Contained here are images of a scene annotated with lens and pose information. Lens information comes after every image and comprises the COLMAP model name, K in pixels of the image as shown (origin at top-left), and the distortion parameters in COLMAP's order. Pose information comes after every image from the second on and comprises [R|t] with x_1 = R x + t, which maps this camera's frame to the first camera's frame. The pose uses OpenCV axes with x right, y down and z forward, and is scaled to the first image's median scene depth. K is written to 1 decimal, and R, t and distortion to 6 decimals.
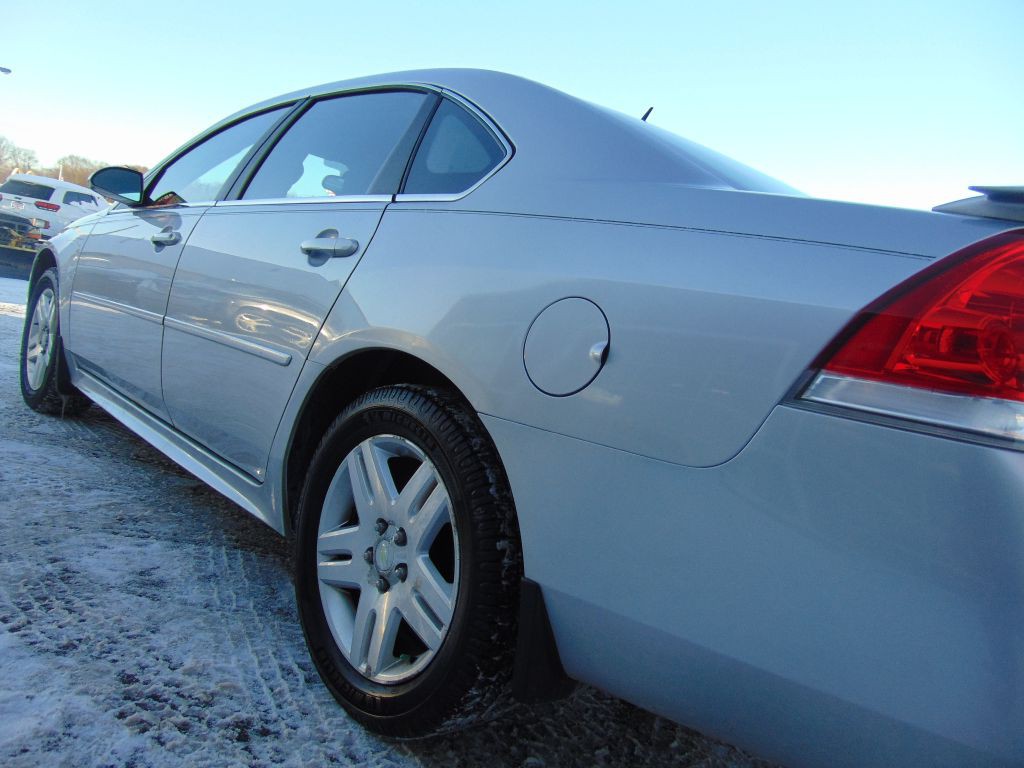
lens RADIAL K [[754.8, 0, 512.4], [0, 754.8, 385.3], [0, 0, 1]] dist [0.001030, 0.028921]
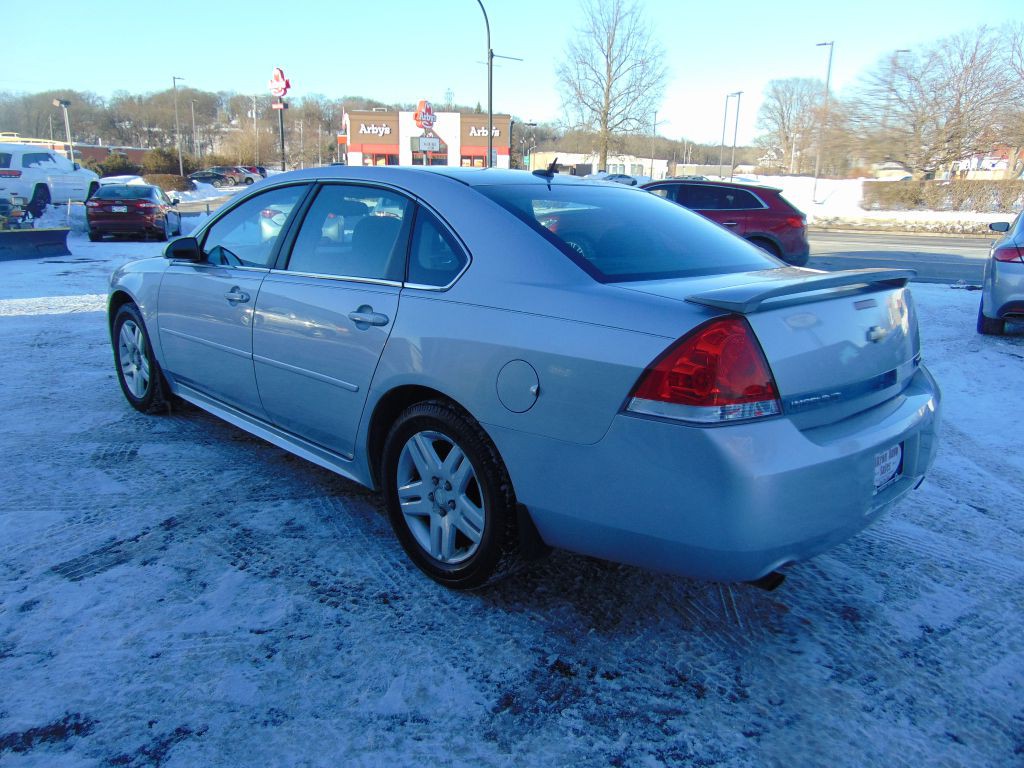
lens RADIAL K [[754.8, 0, 510.6], [0, 754.8, 381.1], [0, 0, 1]] dist [0.001030, 0.028921]
pose [[0.985606, -0.168901, -0.007274, 0.051781], [0.167776, 0.971939, 0.164882, -0.297173], [-0.020779, -0.163730, 0.986286, -0.698193]]
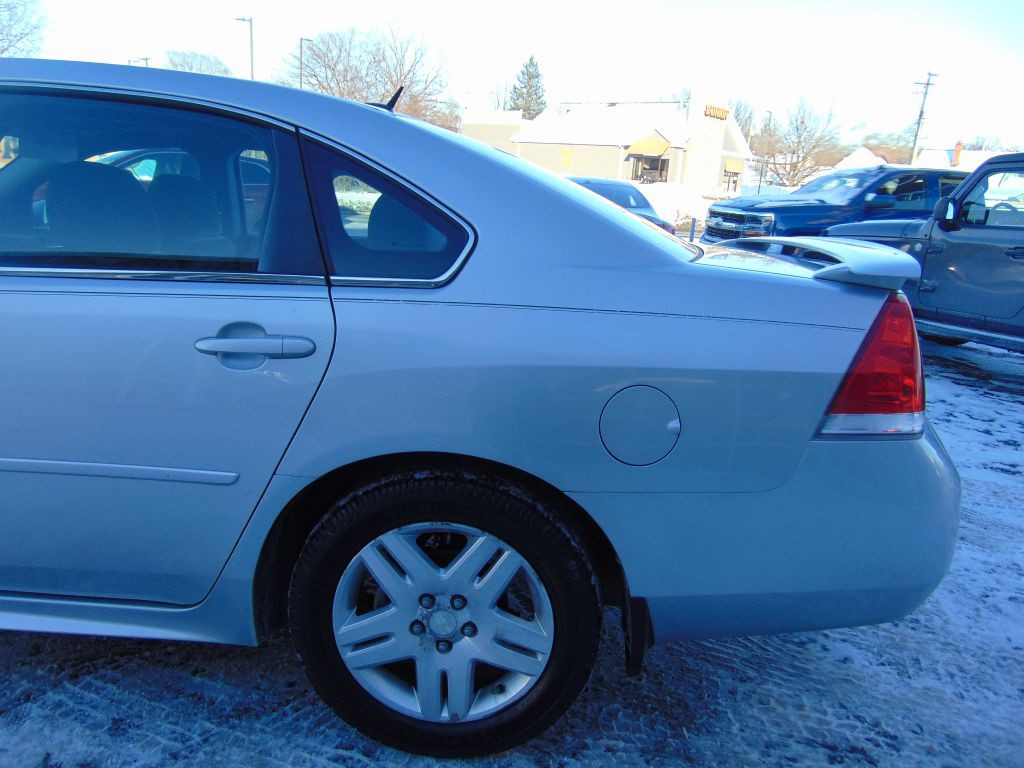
lens RADIAL K [[754.8, 0, 508.1], [0, 754.8, 380.7], [0, 0, 1]] dist [0.001030, 0.028921]
pose [[0.733248, -0.307051, 0.606685, -0.635366], [0.144118, 0.942143, 0.302648, -0.408917], [-0.664512, -0.134482, 0.735077, 0.175614]]
